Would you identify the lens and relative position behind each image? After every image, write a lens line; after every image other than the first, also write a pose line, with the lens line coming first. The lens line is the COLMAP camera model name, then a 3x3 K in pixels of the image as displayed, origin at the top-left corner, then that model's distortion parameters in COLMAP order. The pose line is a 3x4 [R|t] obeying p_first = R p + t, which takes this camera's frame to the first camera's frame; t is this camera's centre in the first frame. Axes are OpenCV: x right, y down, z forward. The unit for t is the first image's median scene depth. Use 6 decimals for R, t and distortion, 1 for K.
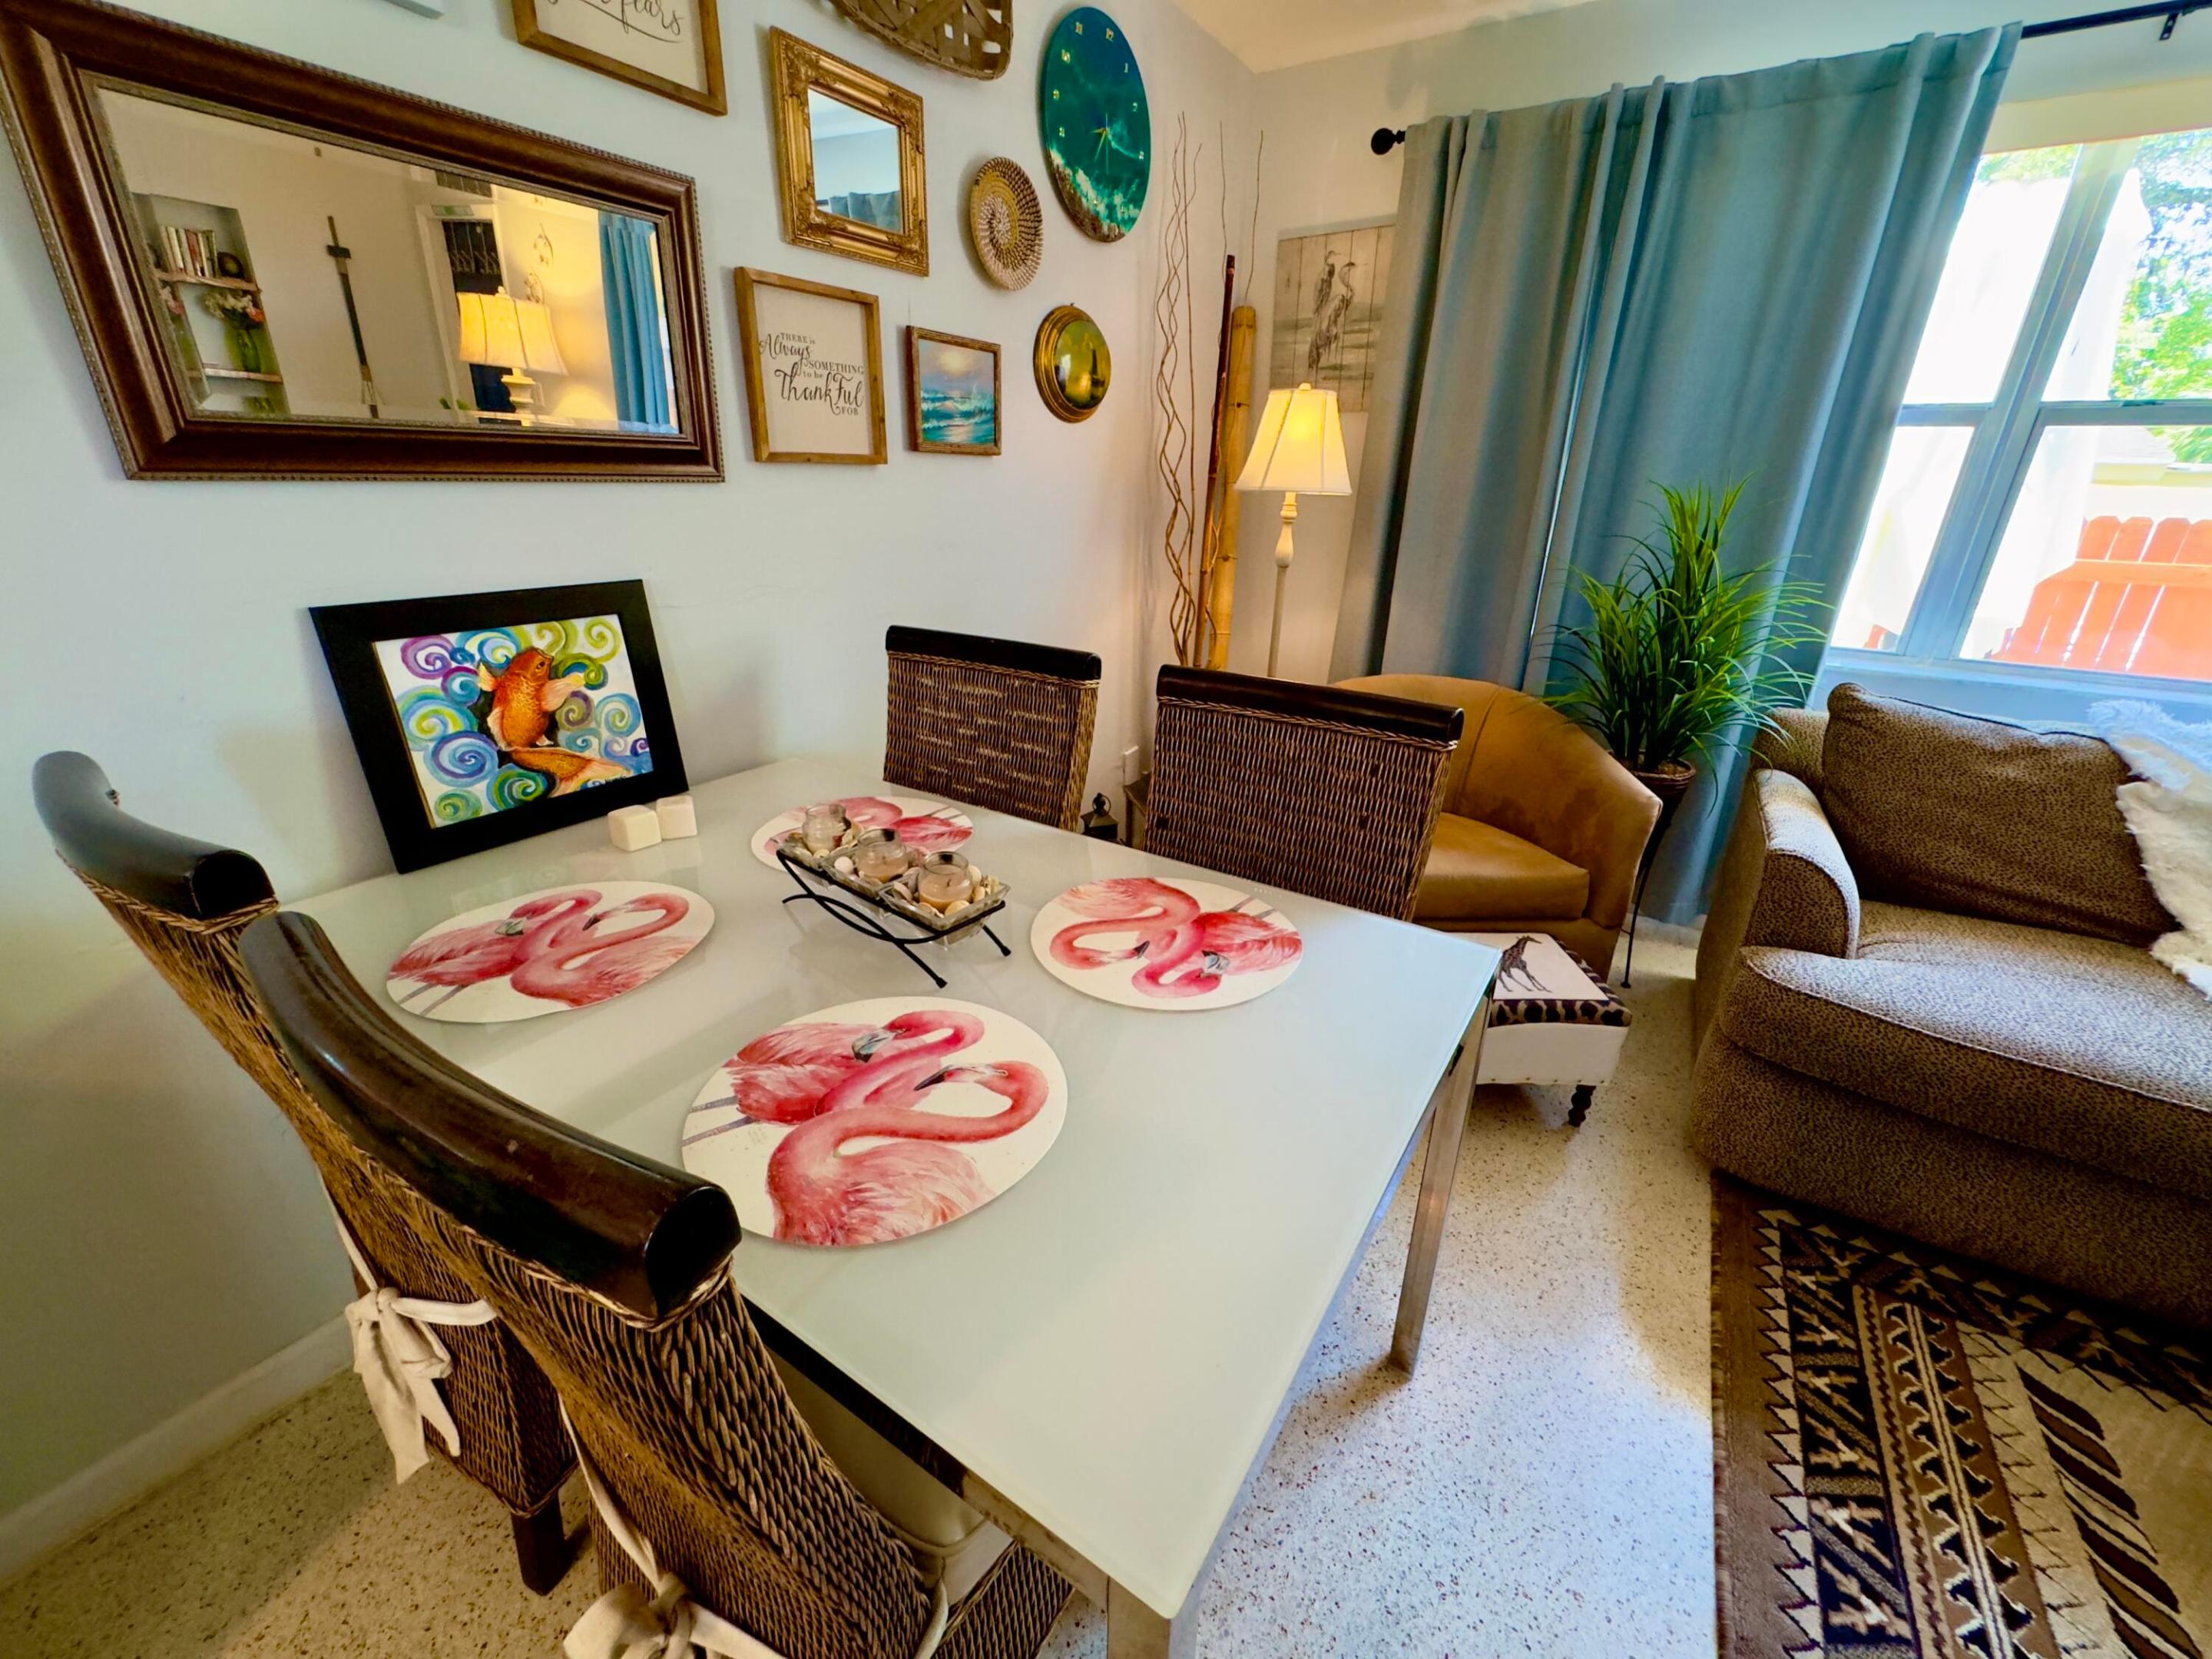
lens RADIAL K [[883.0, 0, 1101.1], [0, 883.0, 820.9], [0, 0, 1]] dist [-0.001931, 0.000092]
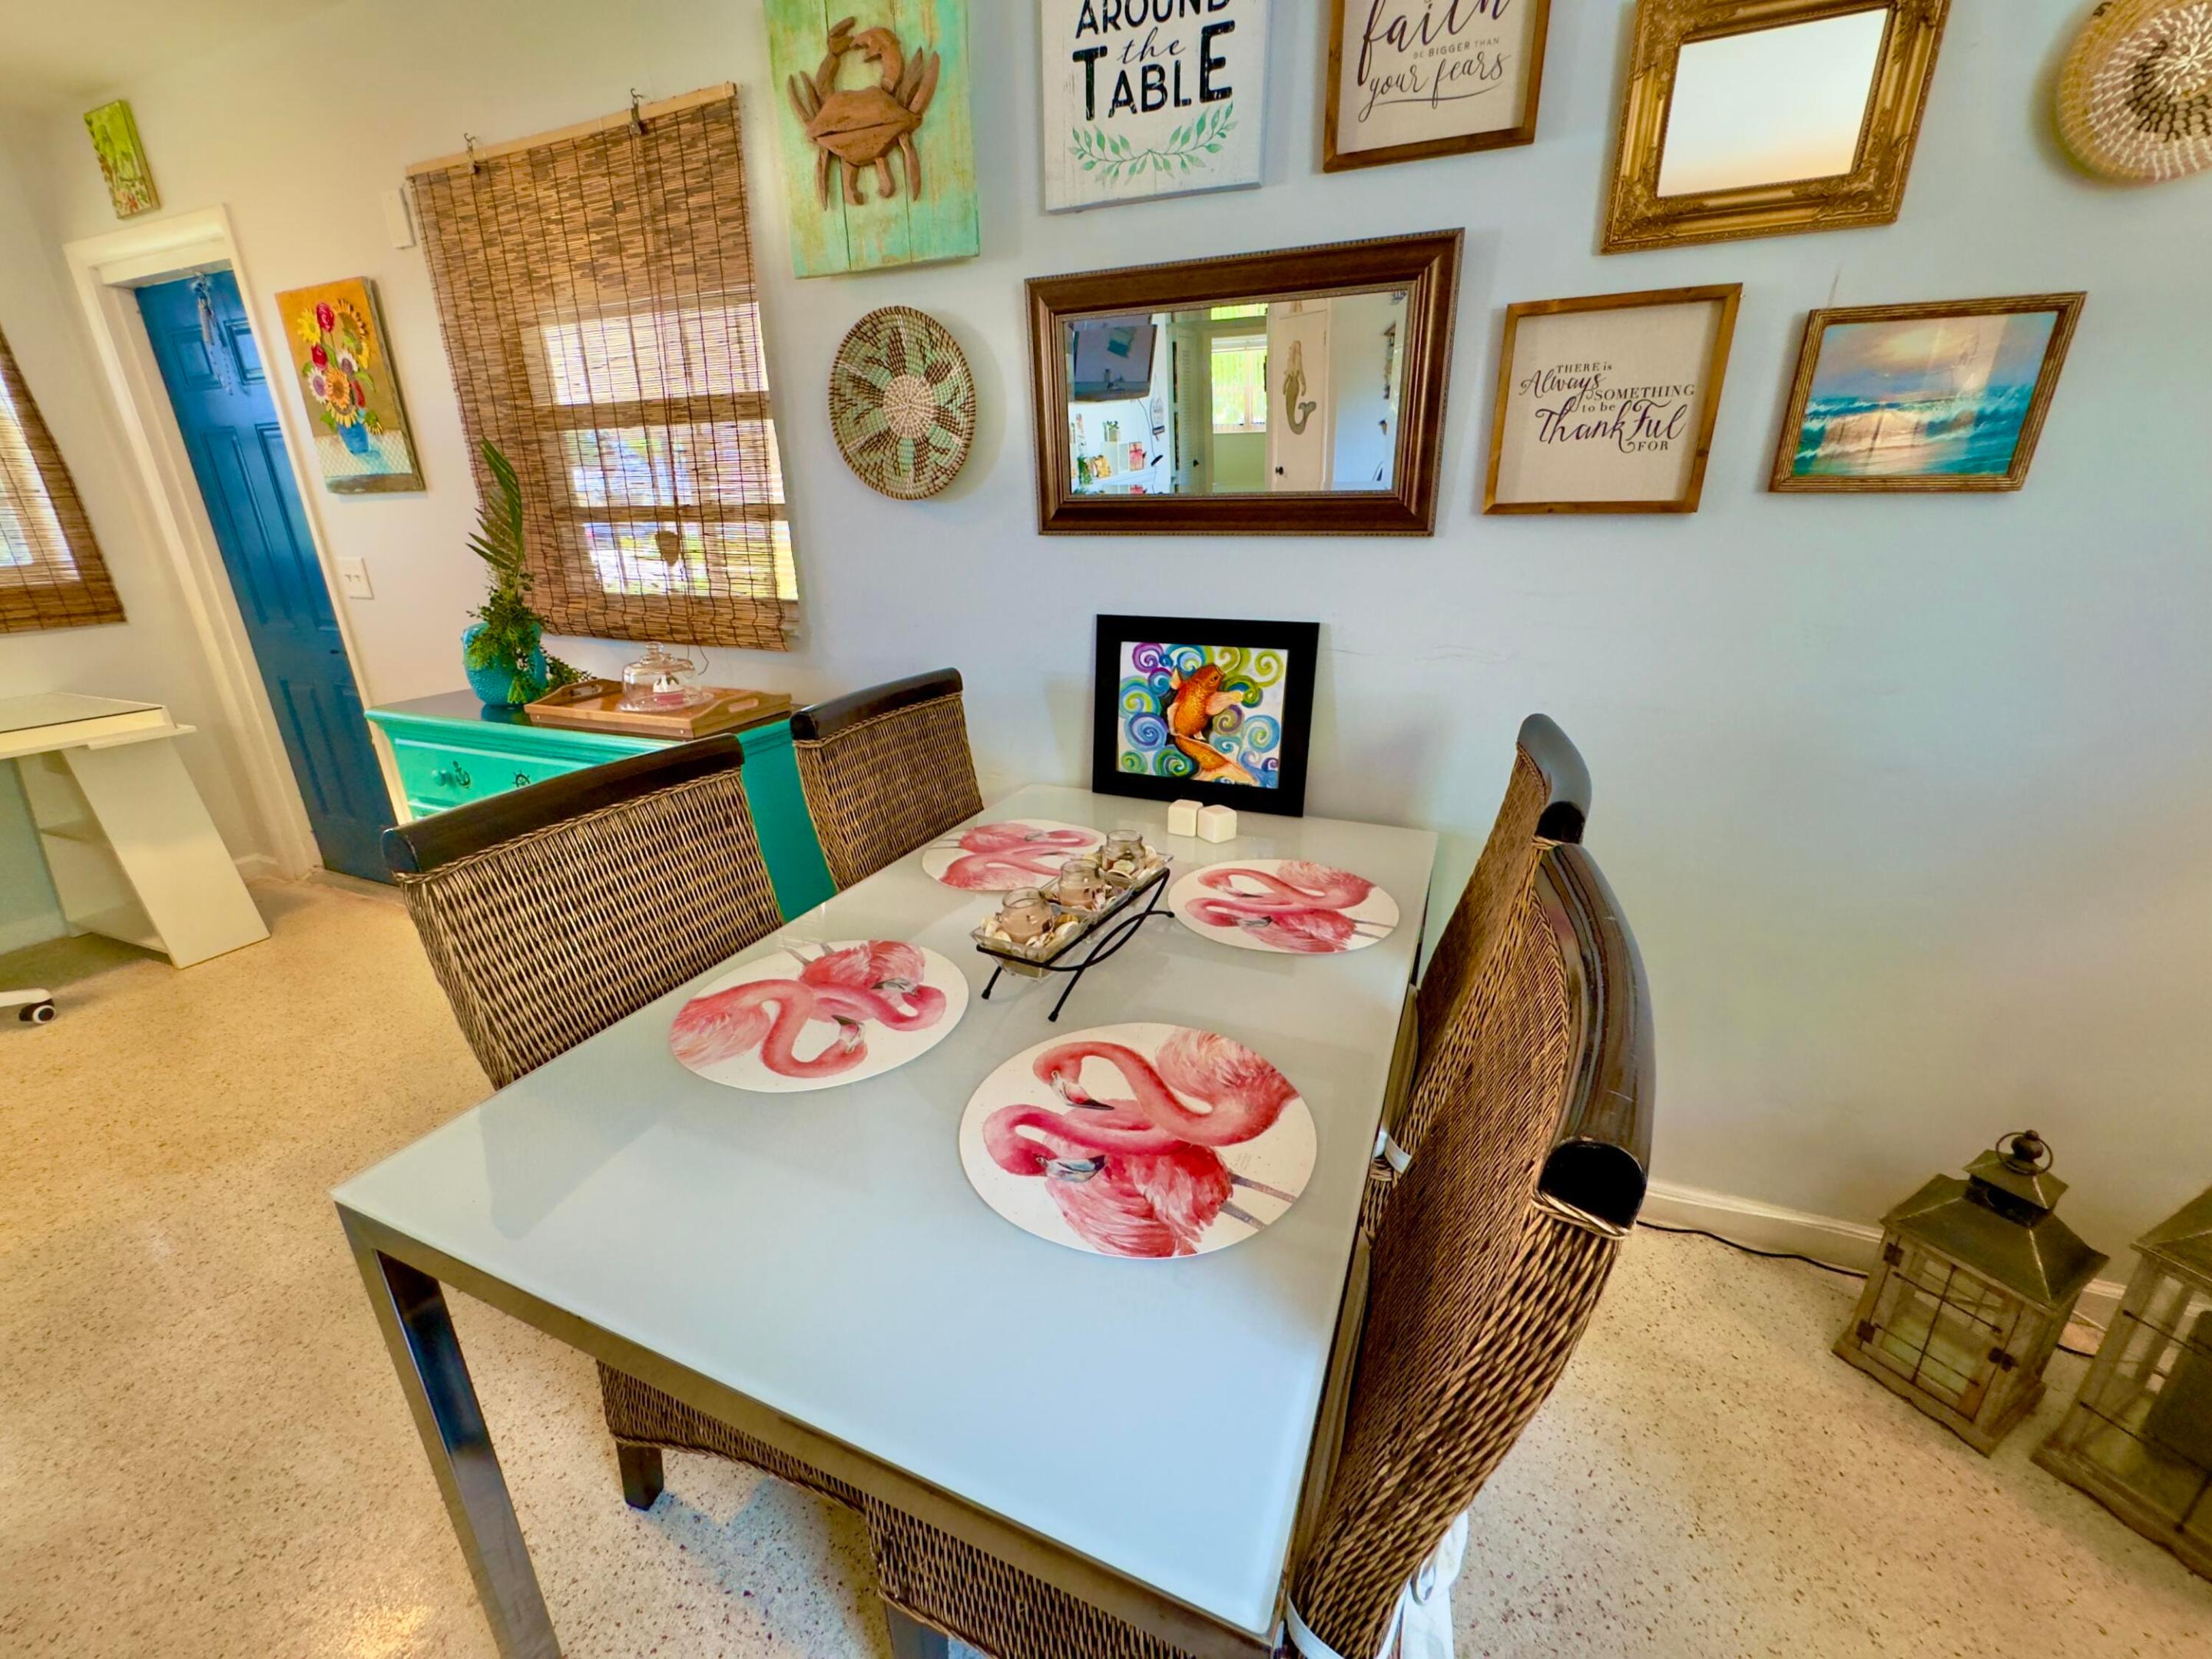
lens RADIAL K [[883.0, 0, 1110.1], [0, 883.0, 822.9], [0, 0, 1]] dist [-0.001931, 0.000092]
pose [[0.186416, 0.305472, -0.933775, 0.591911], [-0.349270, 0.908954, 0.227625, -0.228809], [0.918292, 0.283707, 0.276136, 0.583747]]
